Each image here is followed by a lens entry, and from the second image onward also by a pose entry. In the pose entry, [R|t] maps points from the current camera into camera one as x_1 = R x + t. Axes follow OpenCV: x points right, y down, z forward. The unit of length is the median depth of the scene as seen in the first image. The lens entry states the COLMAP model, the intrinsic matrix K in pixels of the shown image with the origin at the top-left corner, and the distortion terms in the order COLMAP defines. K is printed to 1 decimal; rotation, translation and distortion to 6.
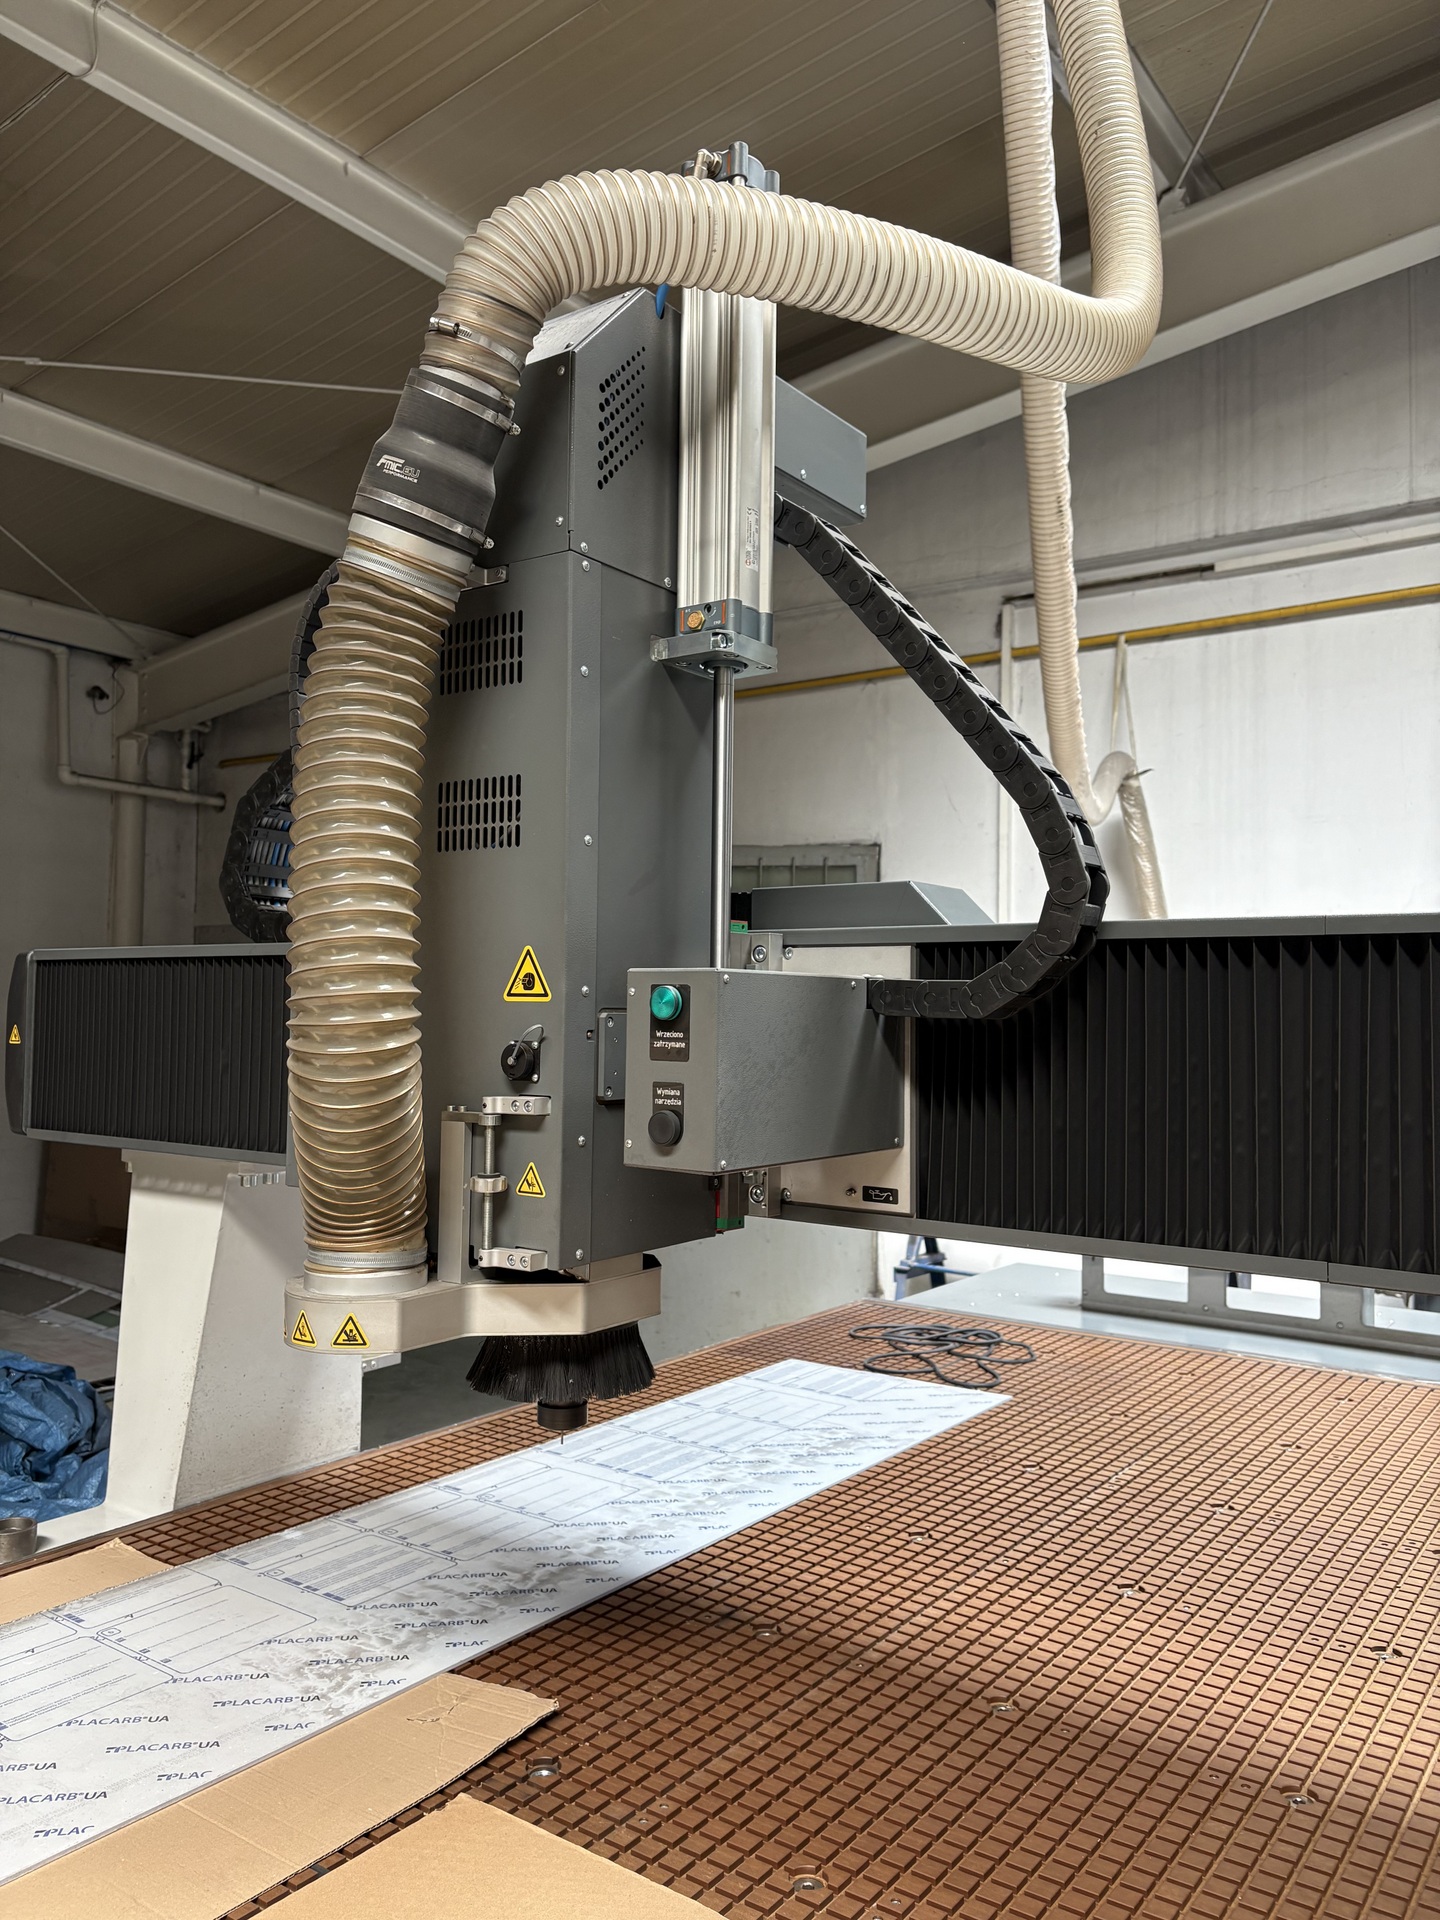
lens RADIAL K [[1443.3, 0, 712.5], [0, 1443.3, 962.6], [0, 0, 1]] dist [0.055111, -0.072910]
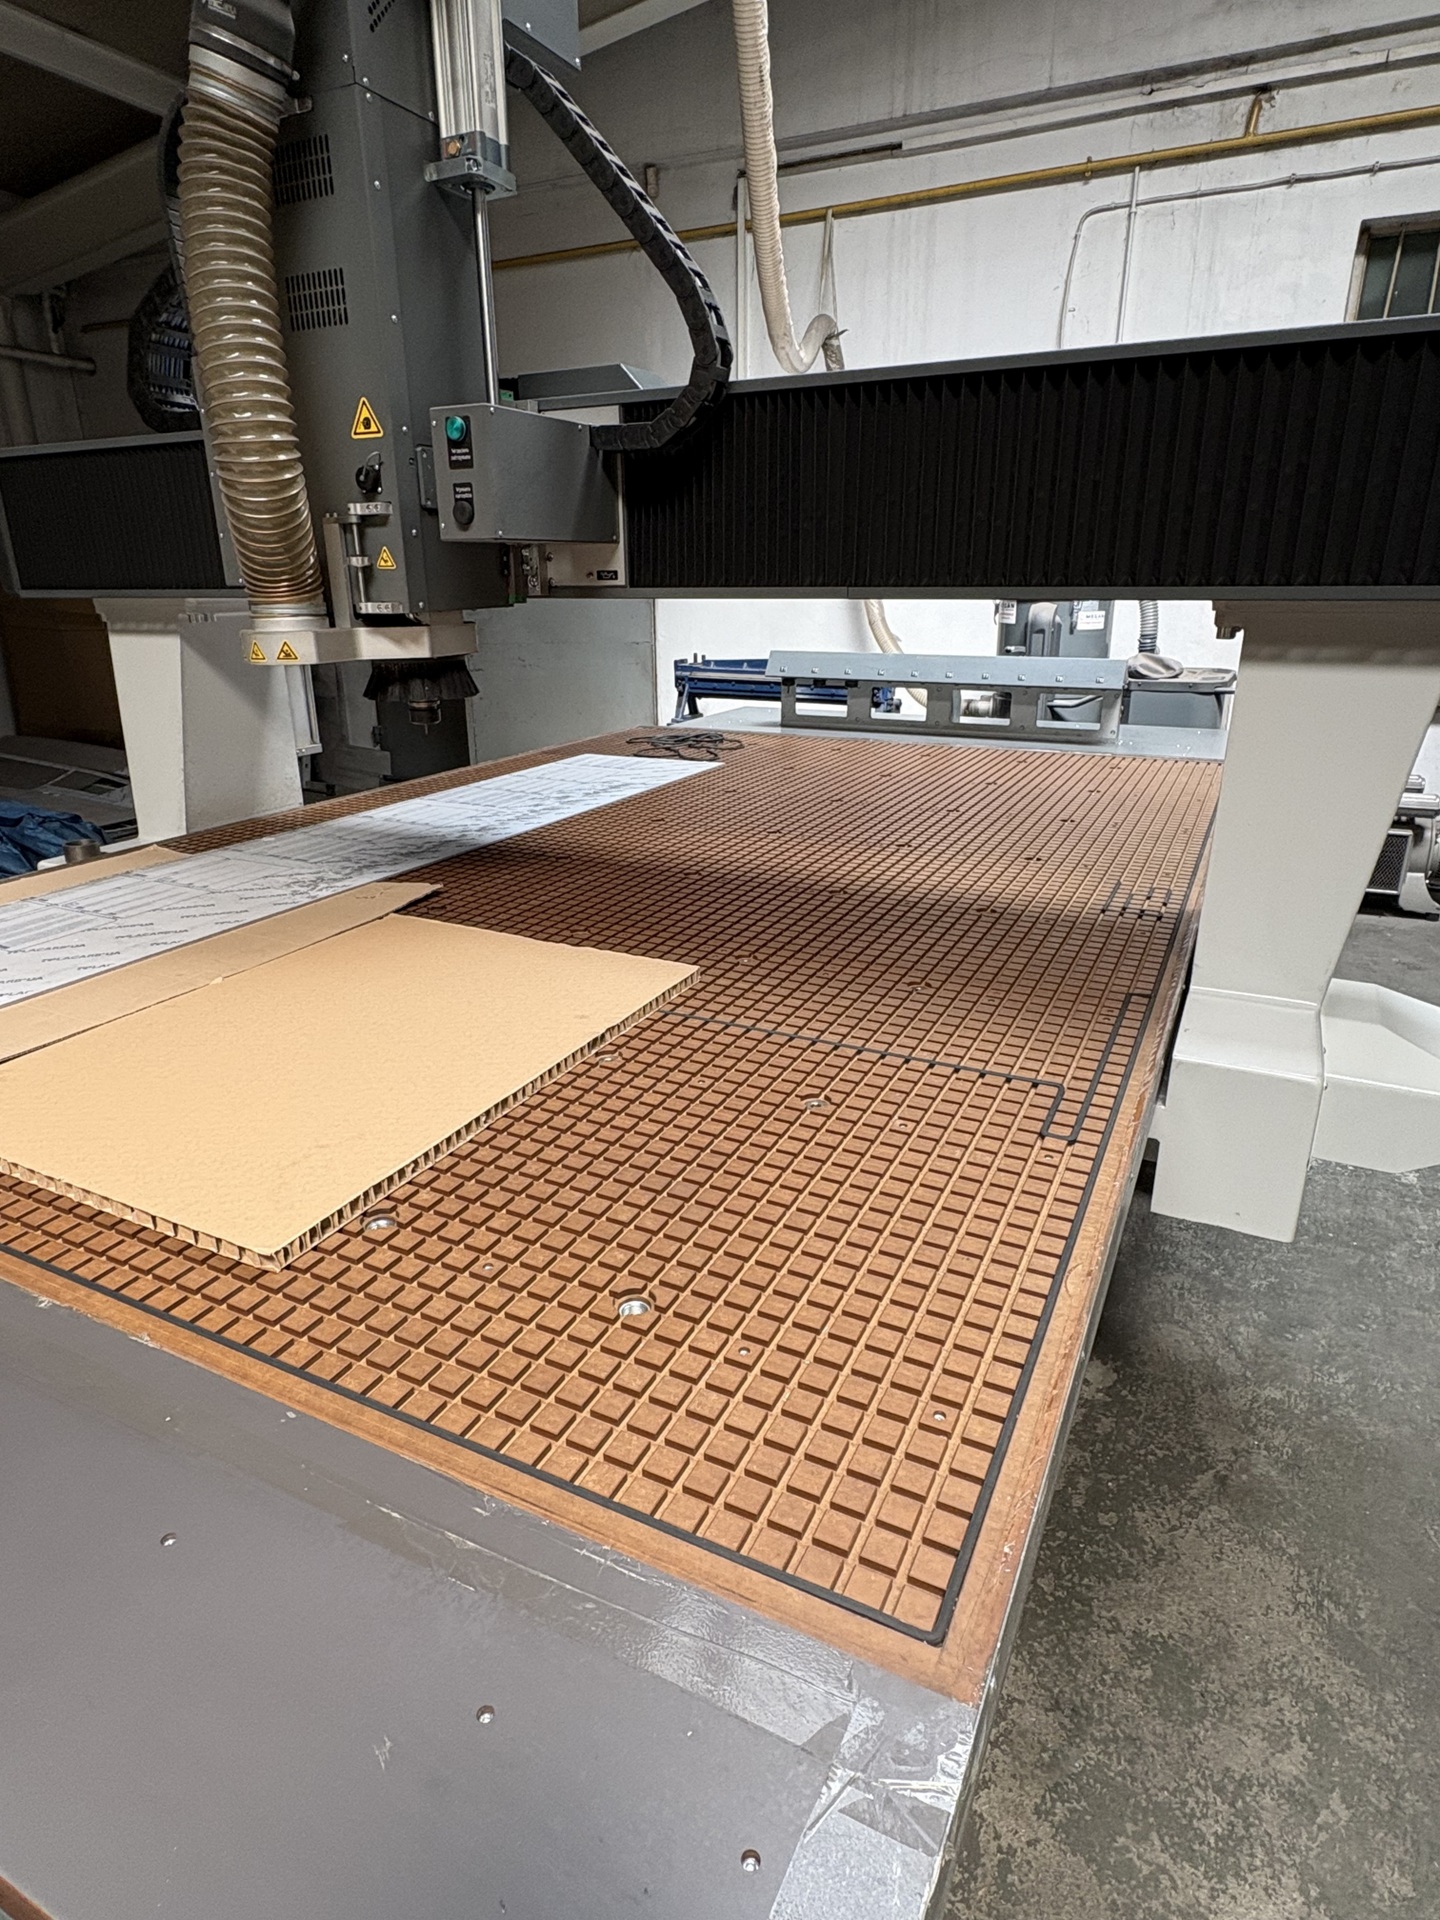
lens RADIAL K [[1071.9, 0, 718.0], [0, 1071.9, 956.9], [0, 0, 1]] dist [0.002084, -0.002001]
pose [[0.987665, -0.072699, 0.138685, 0.040761], [0.015914, 0.927704, 0.372978, 0.112583], [-0.155773, -0.366170, 0.917417, -0.303244]]
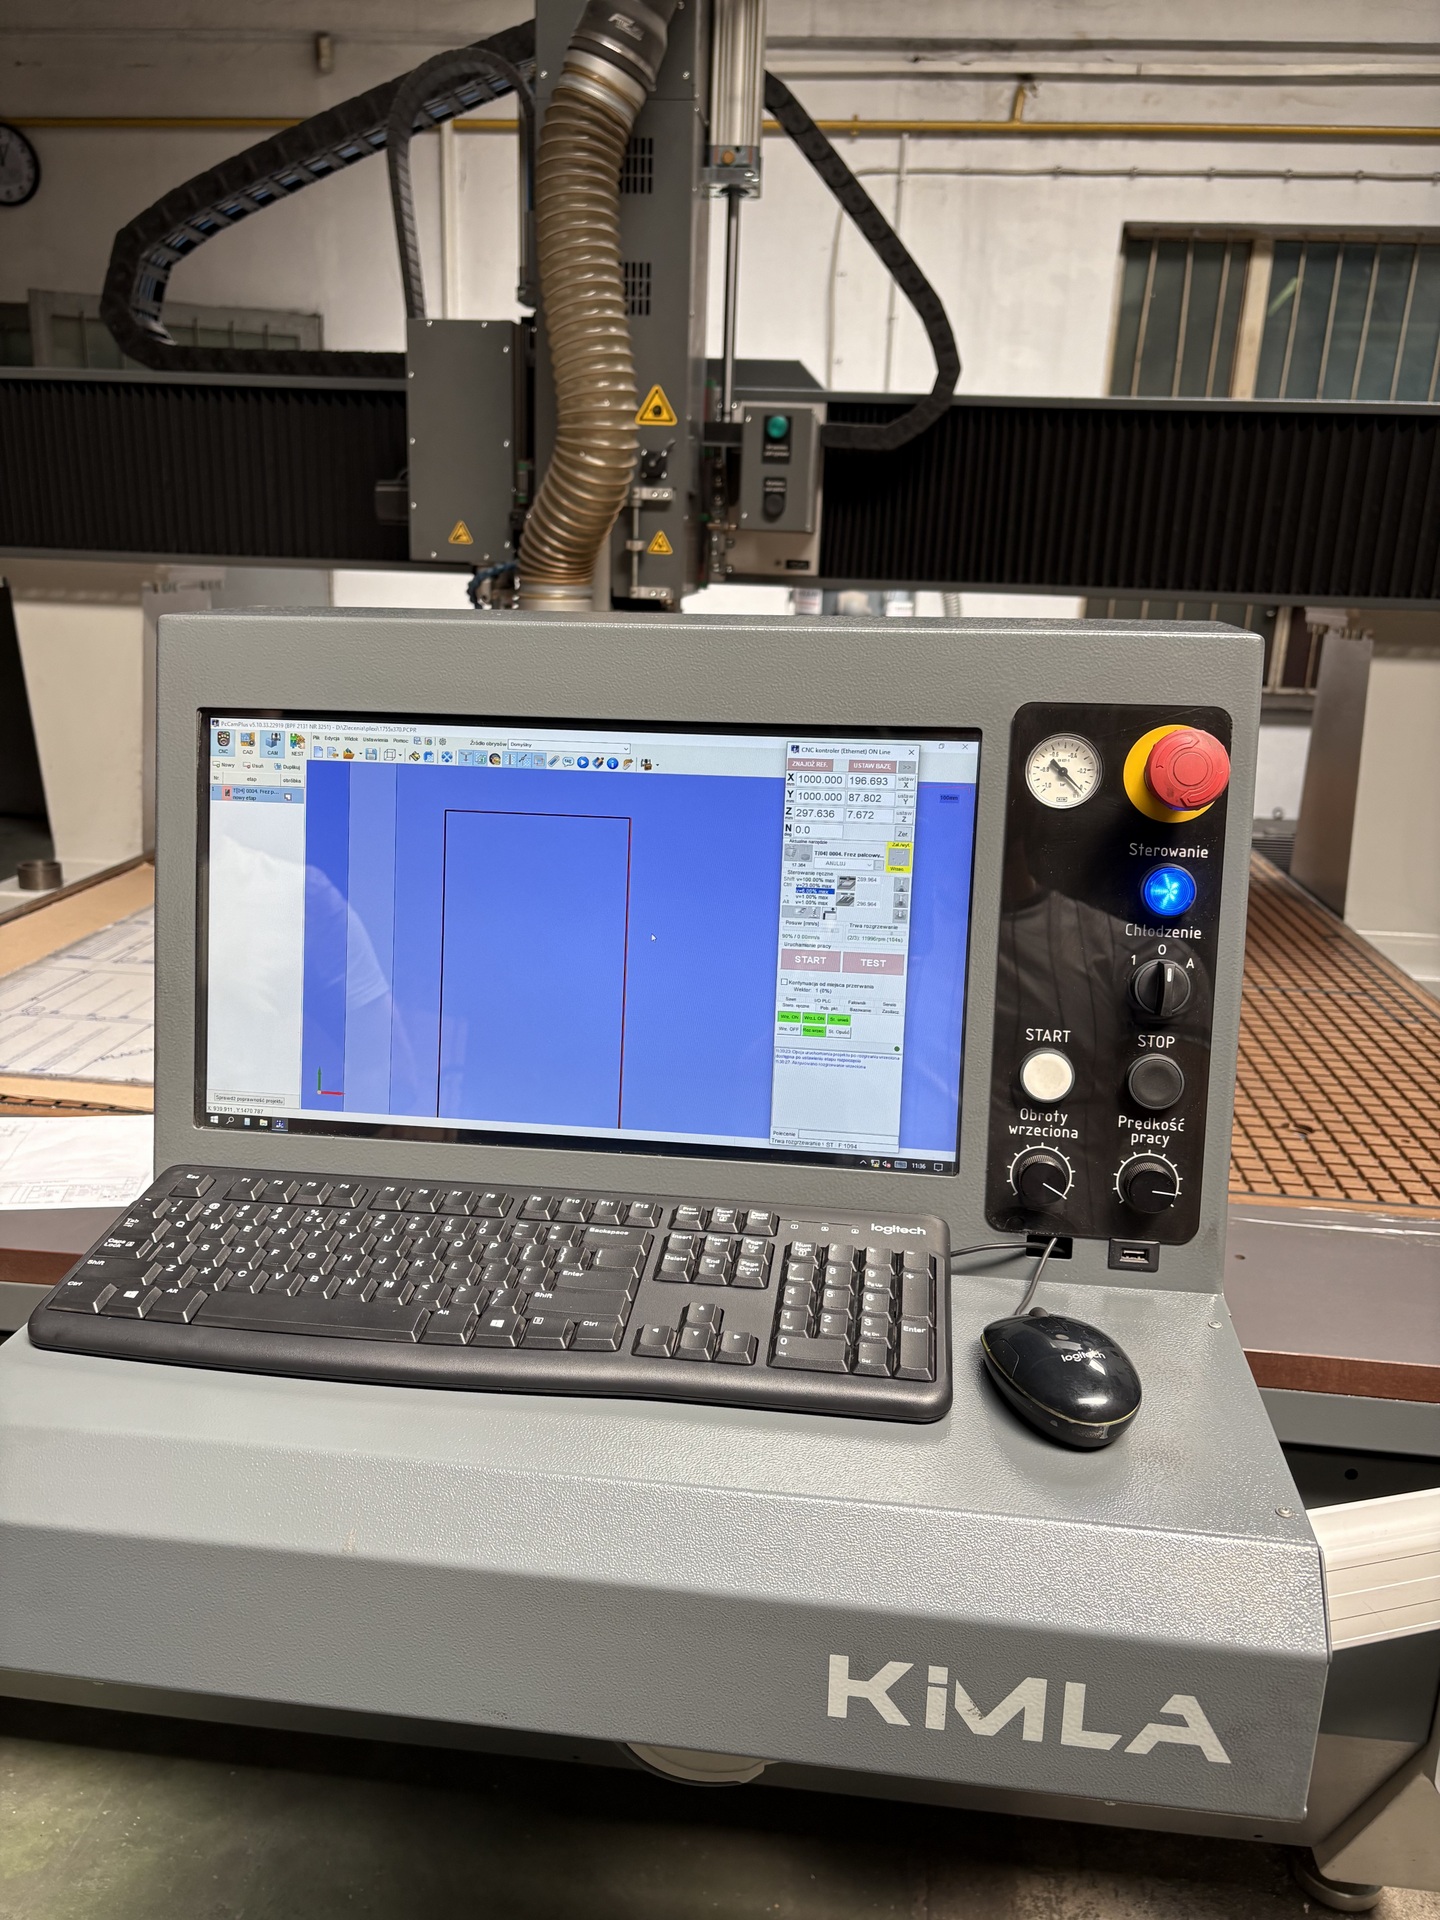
lens RADIAL K [[1443.3, 0, 712.5], [0, 1443.3, 962.6], [0, 0, 1]] dist [0.055111, -0.072910]
pose [[0.870562, -0.120890, 0.476978, -0.830566], [-0.039916, 0.948805, 0.313329, 0.078533], [-0.490438, -0.291812, 0.821168, -0.453980]]
